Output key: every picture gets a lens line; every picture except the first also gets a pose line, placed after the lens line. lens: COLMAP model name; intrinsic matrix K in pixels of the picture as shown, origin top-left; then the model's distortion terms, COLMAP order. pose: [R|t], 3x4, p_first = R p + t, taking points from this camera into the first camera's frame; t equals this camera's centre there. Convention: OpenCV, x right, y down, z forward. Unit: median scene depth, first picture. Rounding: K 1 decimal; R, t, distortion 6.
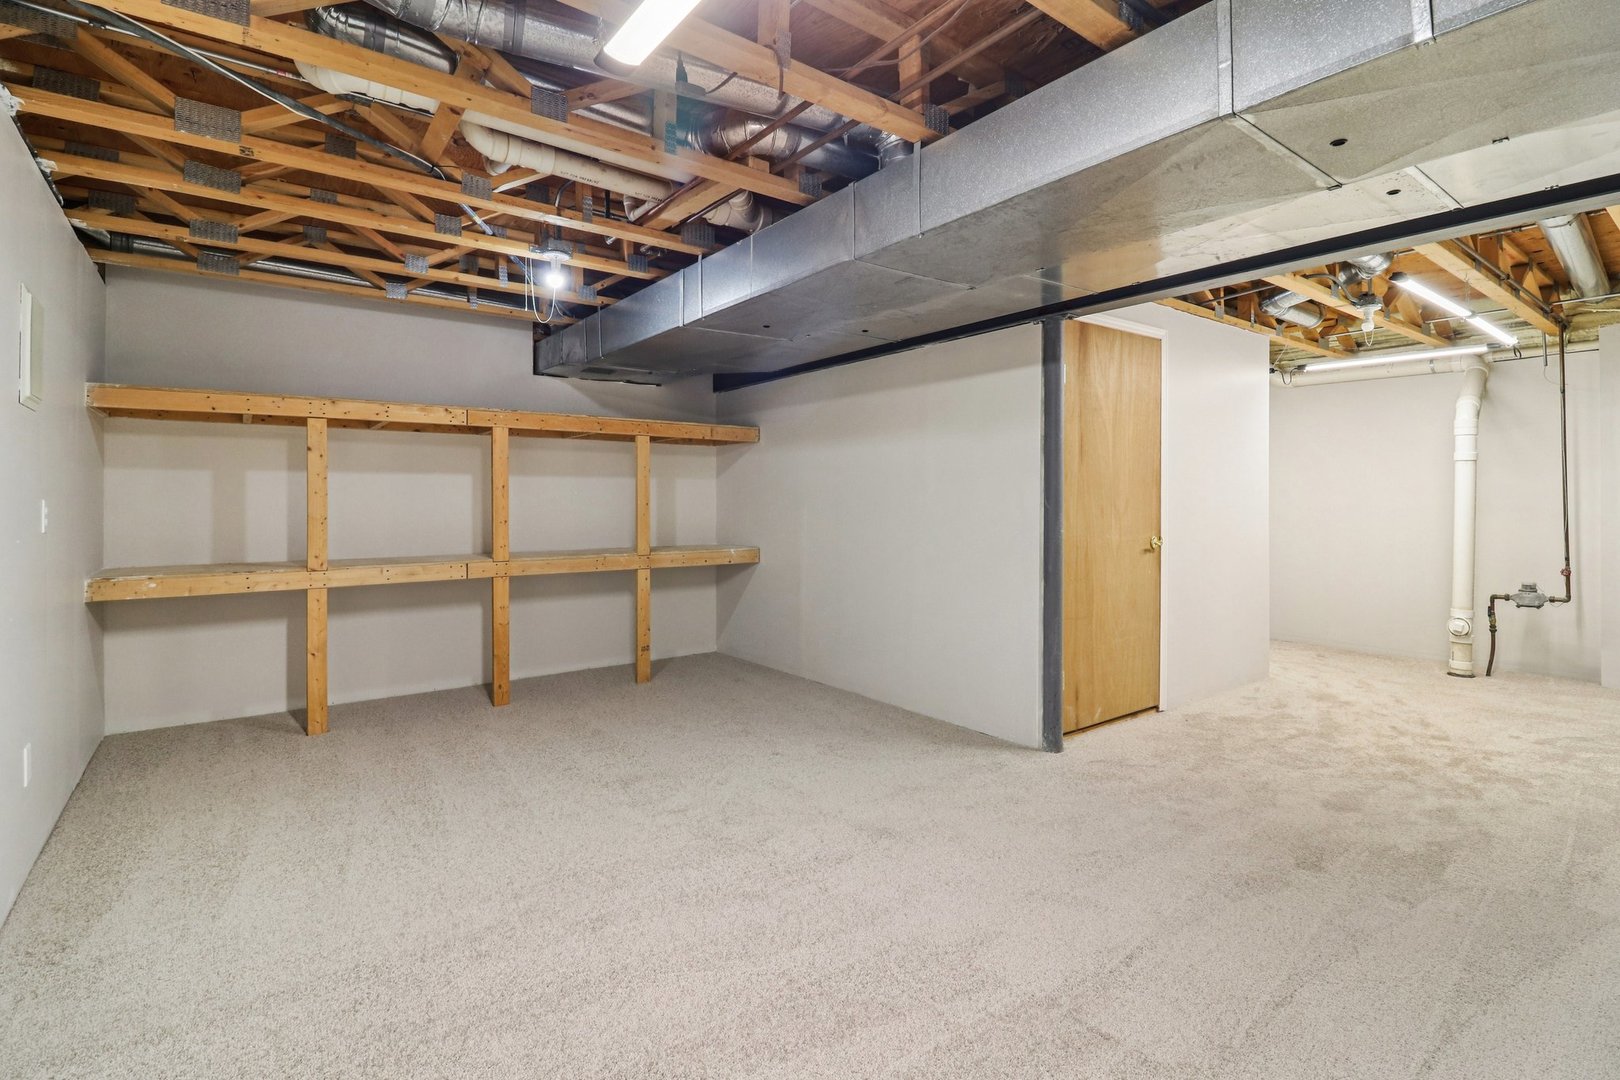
lens RADIAL K [[765.6, 0, 800.0], [0, 765.6, 519.8], [0, 0, 1]] dist [0.000481, 0.000099]
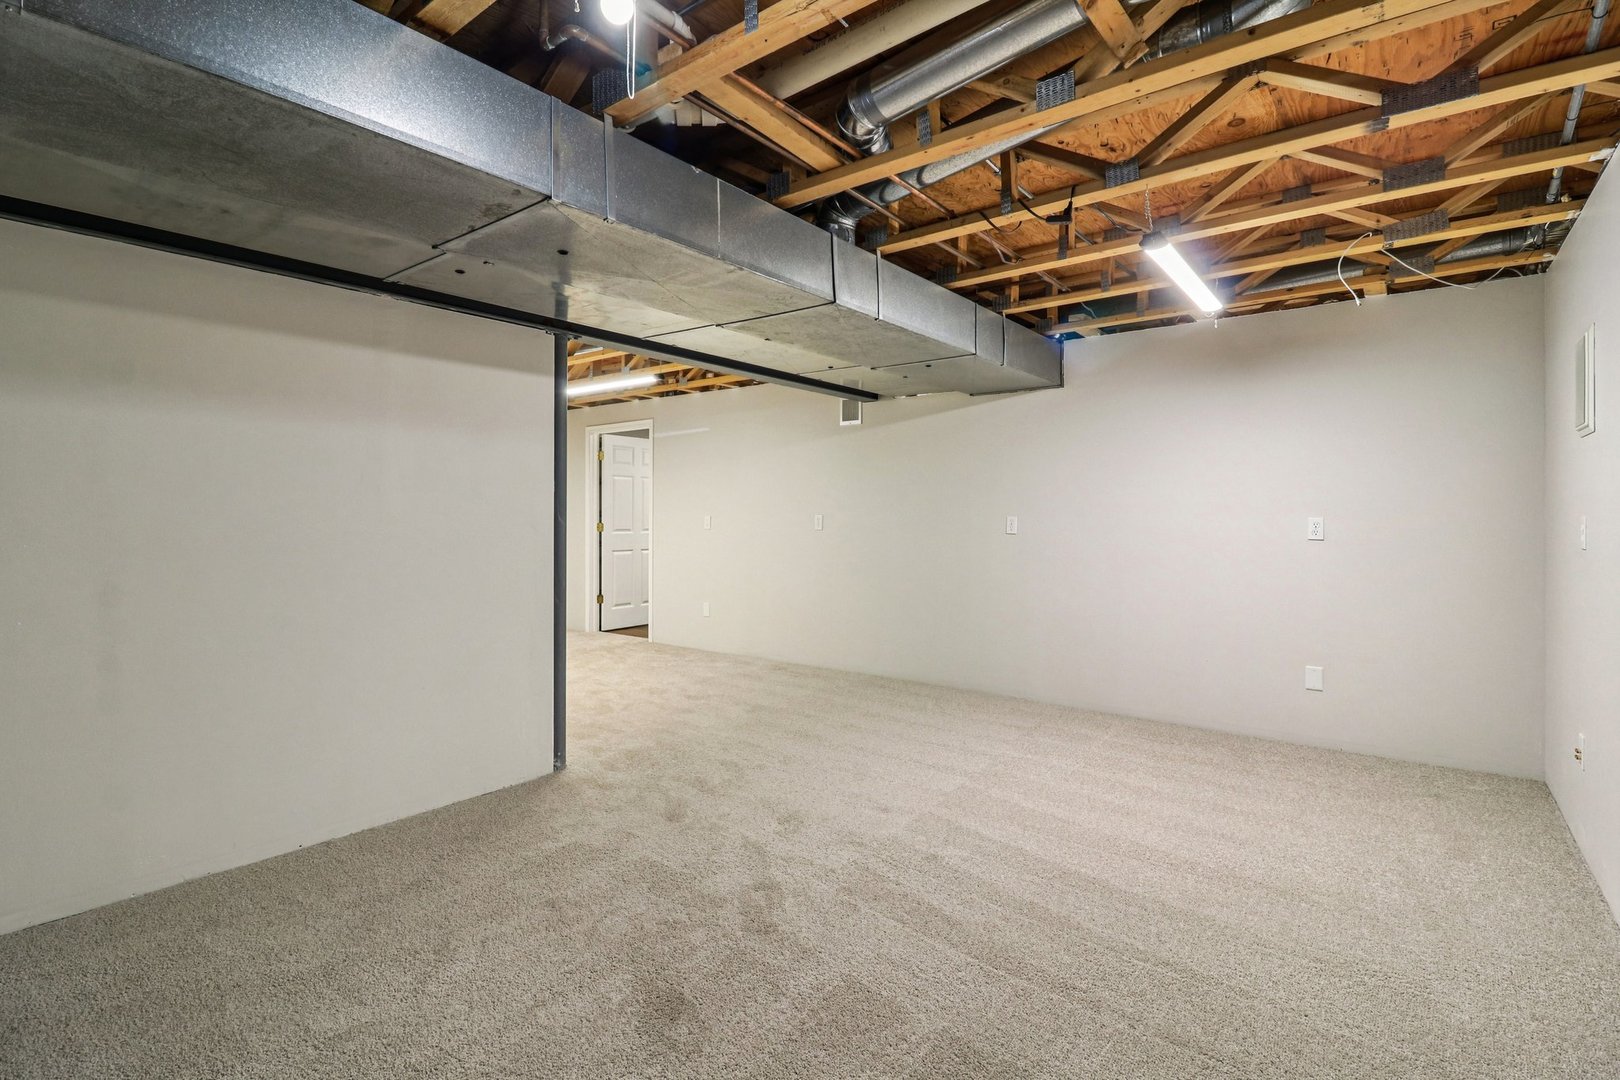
lens RADIAL K [[765.6, 0, 800.0], [0, 765.6, 519.8], [0, 0, 1]] dist [0.000481, 0.000099]
pose [[-0.248463, -0.003101, 0.968636, -0.709815], [0.024605, 0.999652, 0.009512, -0.024027], [-0.968329, 0.026197, -0.248300, 0.943455]]
